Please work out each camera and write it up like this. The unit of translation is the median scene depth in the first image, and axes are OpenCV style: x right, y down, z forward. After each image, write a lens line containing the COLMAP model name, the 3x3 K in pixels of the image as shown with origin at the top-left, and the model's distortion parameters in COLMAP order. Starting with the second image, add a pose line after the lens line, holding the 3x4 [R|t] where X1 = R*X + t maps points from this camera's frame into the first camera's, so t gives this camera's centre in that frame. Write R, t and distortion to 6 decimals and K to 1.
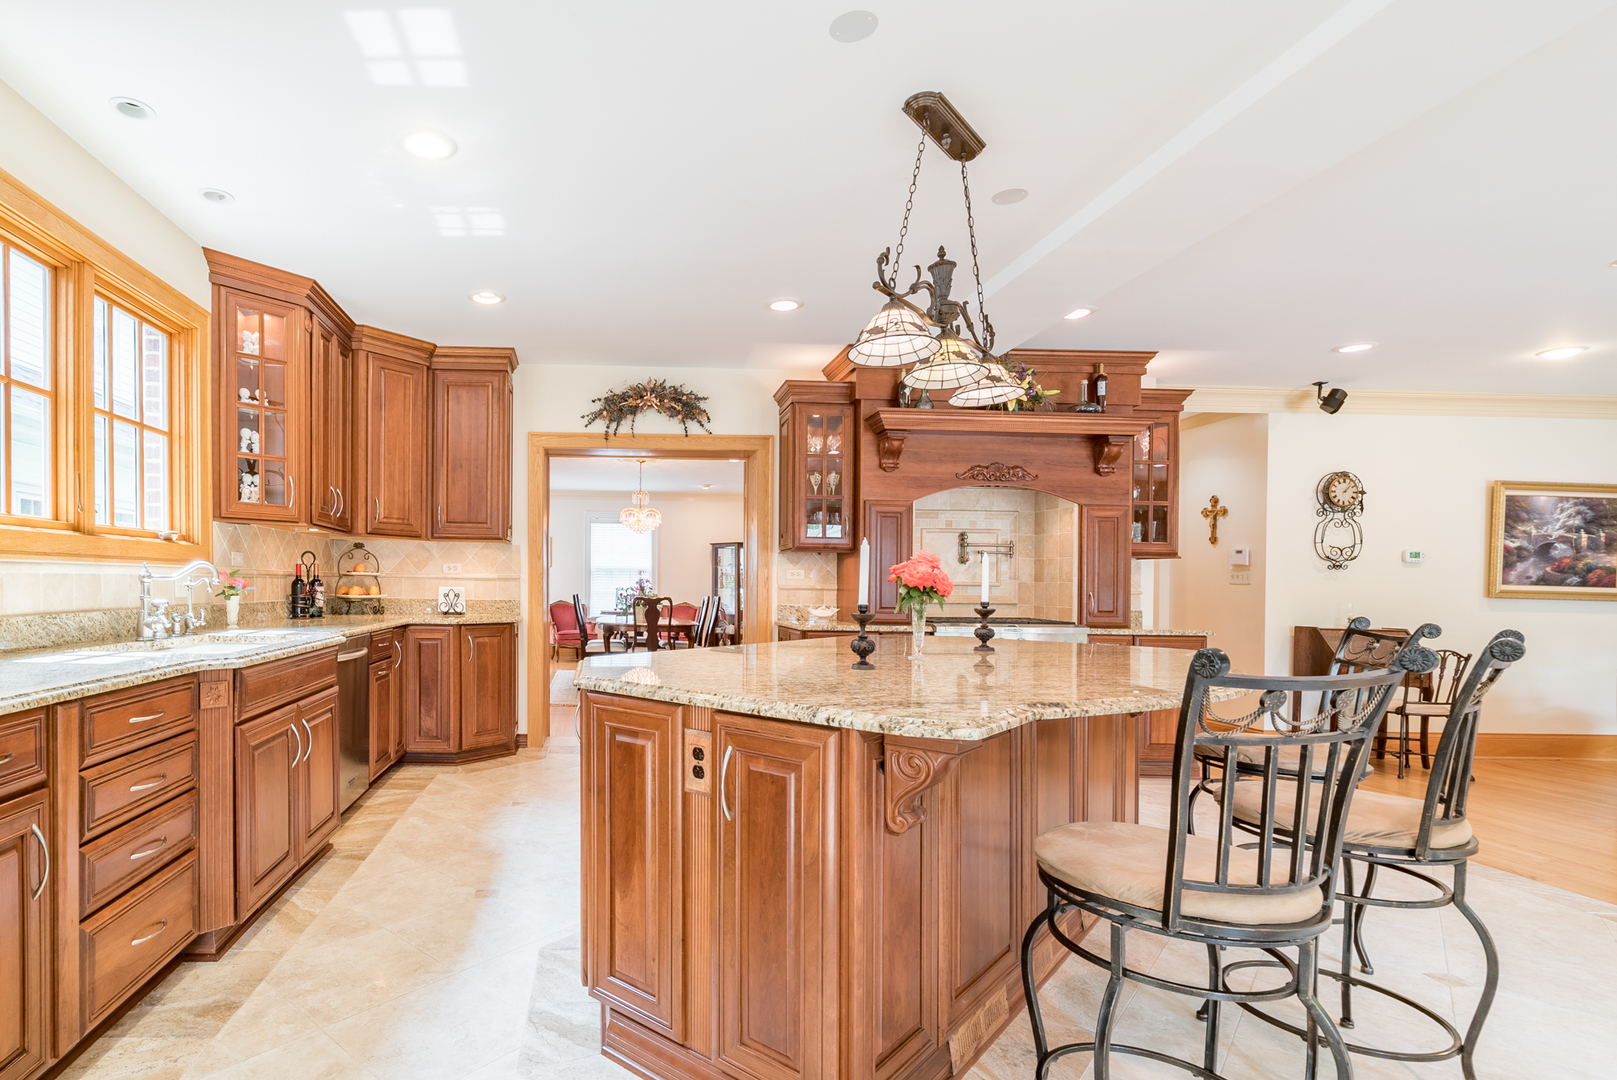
lens RADIAL K [[796.2, 0, 639.5], [0, 796.2, 583.3], [0, 0, 1]] dist [-0.001273, 0.000067]
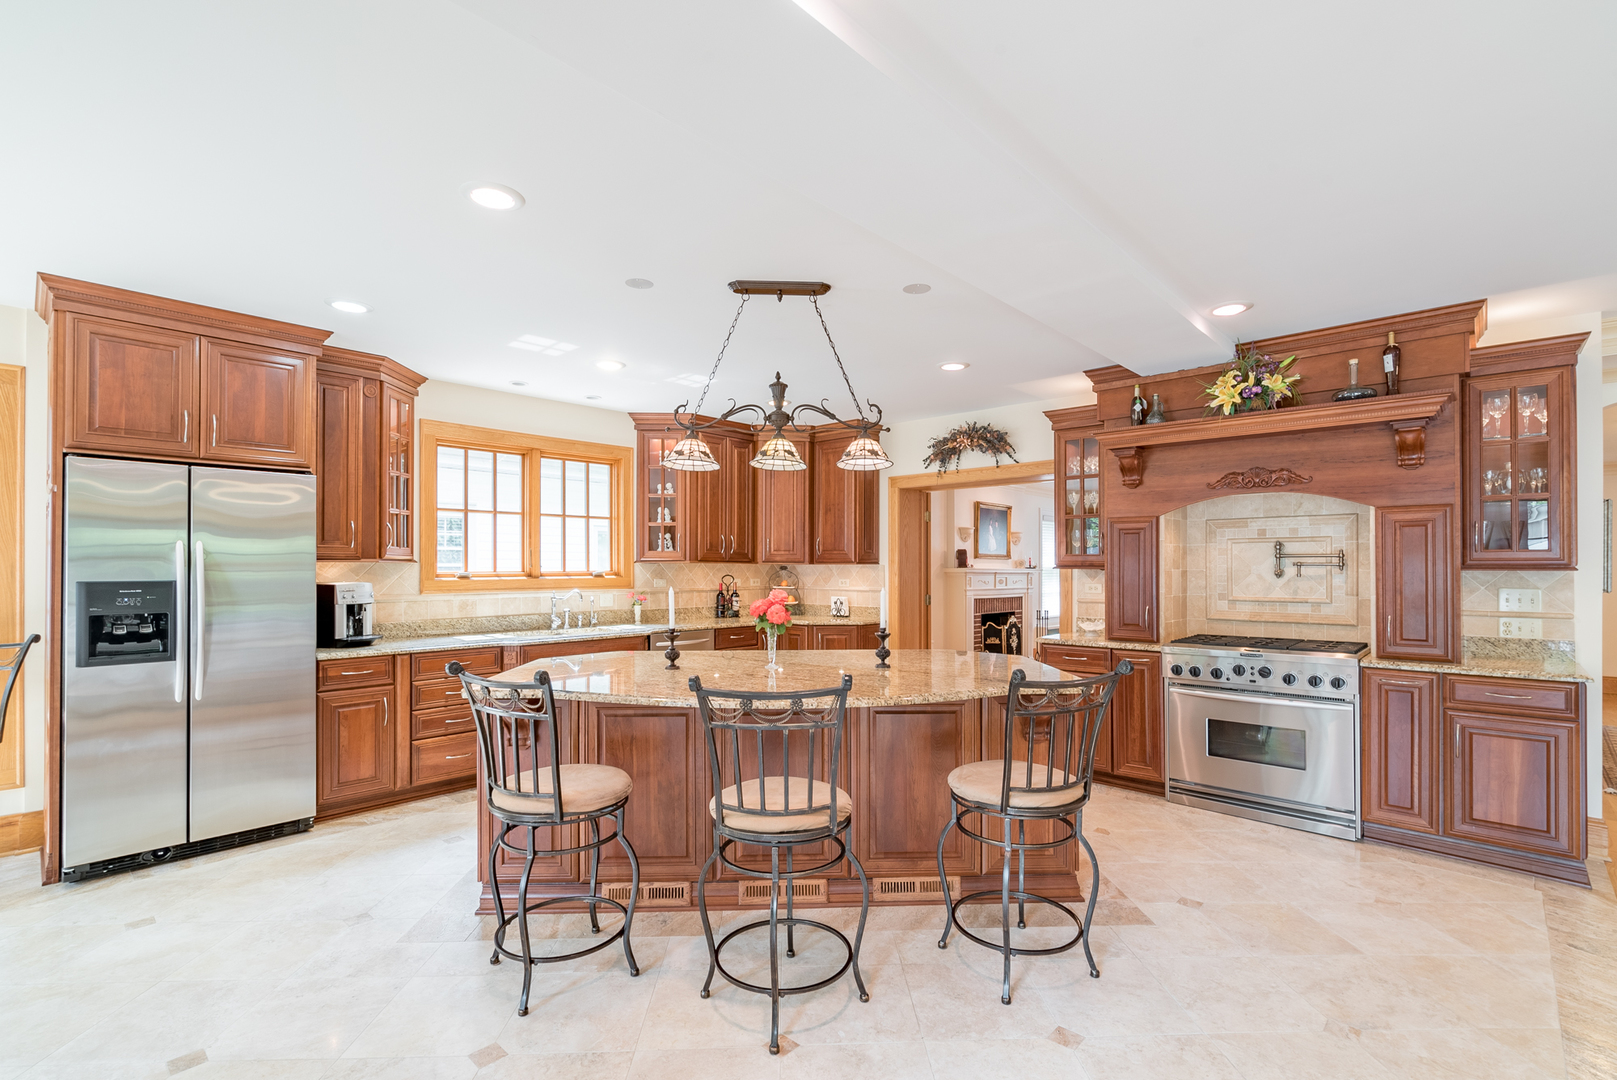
lens RADIAL K [[742.1, 0, 820.3], [0, 742.1, 532.9], [0, 0, 1]] dist [-0.000407, 0.000628]
pose [[0.721526, -0.045751, -0.690874, 0.666044], [0.007481, 0.998271, -0.058295, -0.032396], [0.692347, 0.036894, 0.720621, 0.059840]]
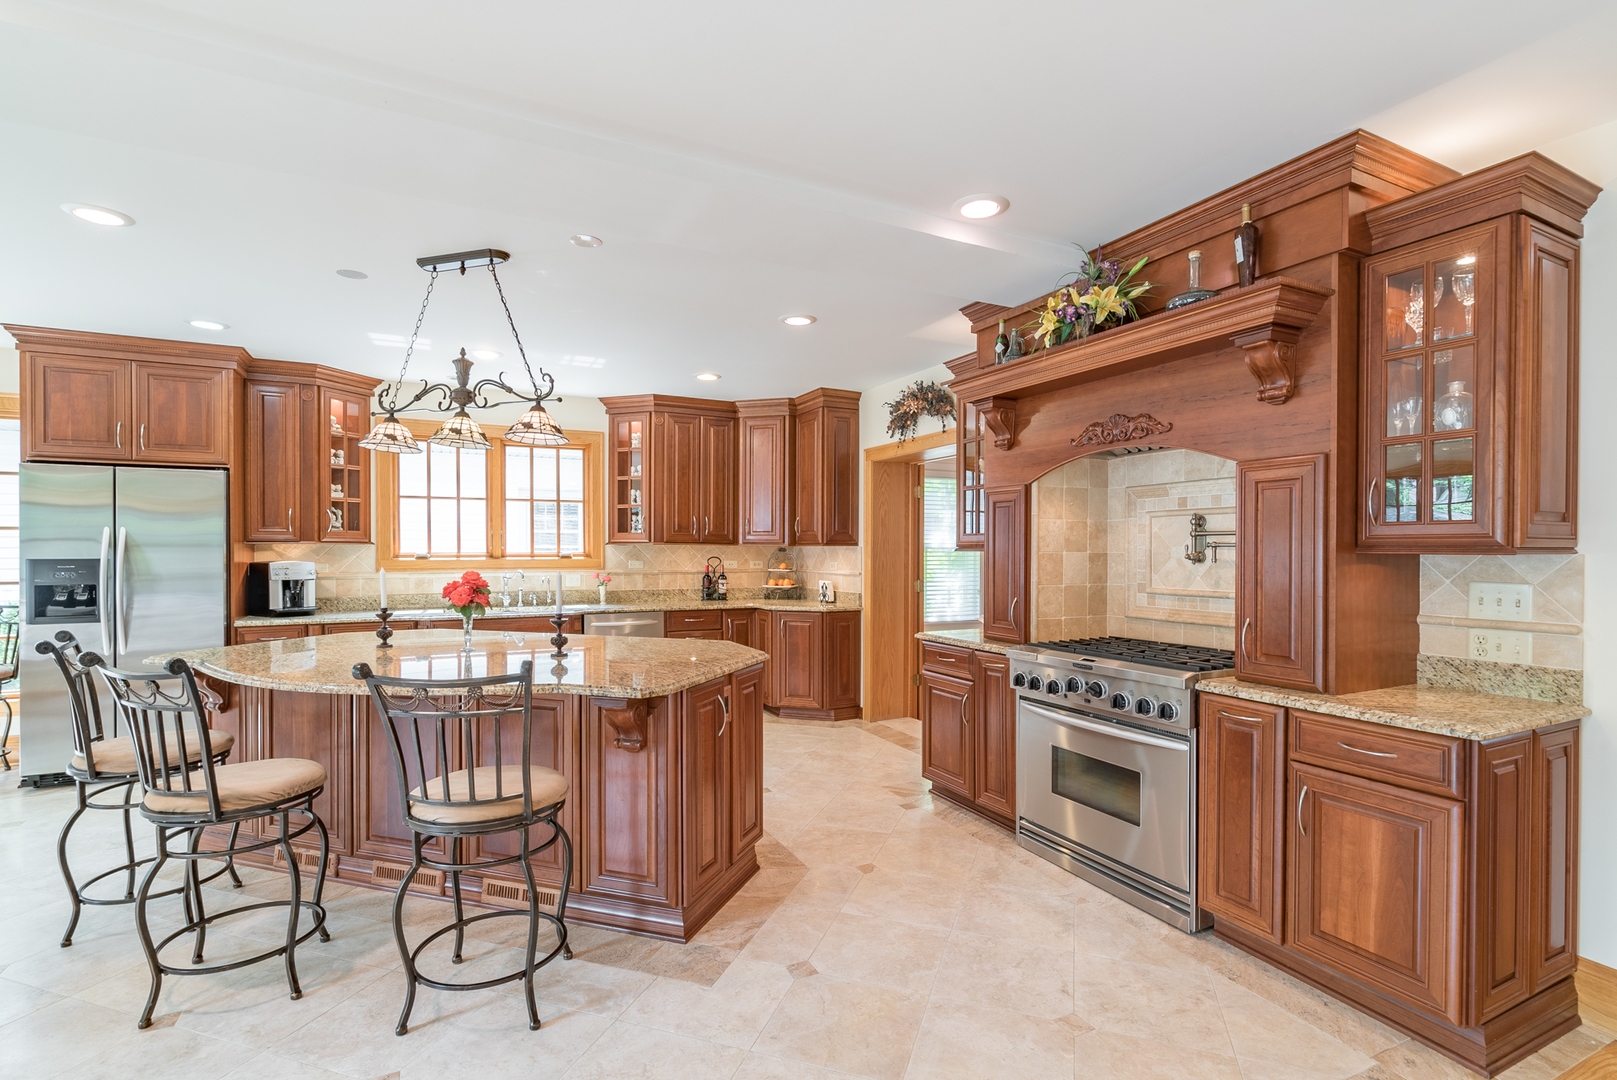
lens RADIAL K [[758.2, 0, 822.3], [0, 758.2, 529.6], [0, 0, 1]] dist [0.000017, 0.000409]
pose [[0.432134, -0.036724, -0.901061, 0.907316], [0.001719, 0.999202, -0.039899, -0.030227], [0.901808, 0.015693, 0.431853, 0.502509]]
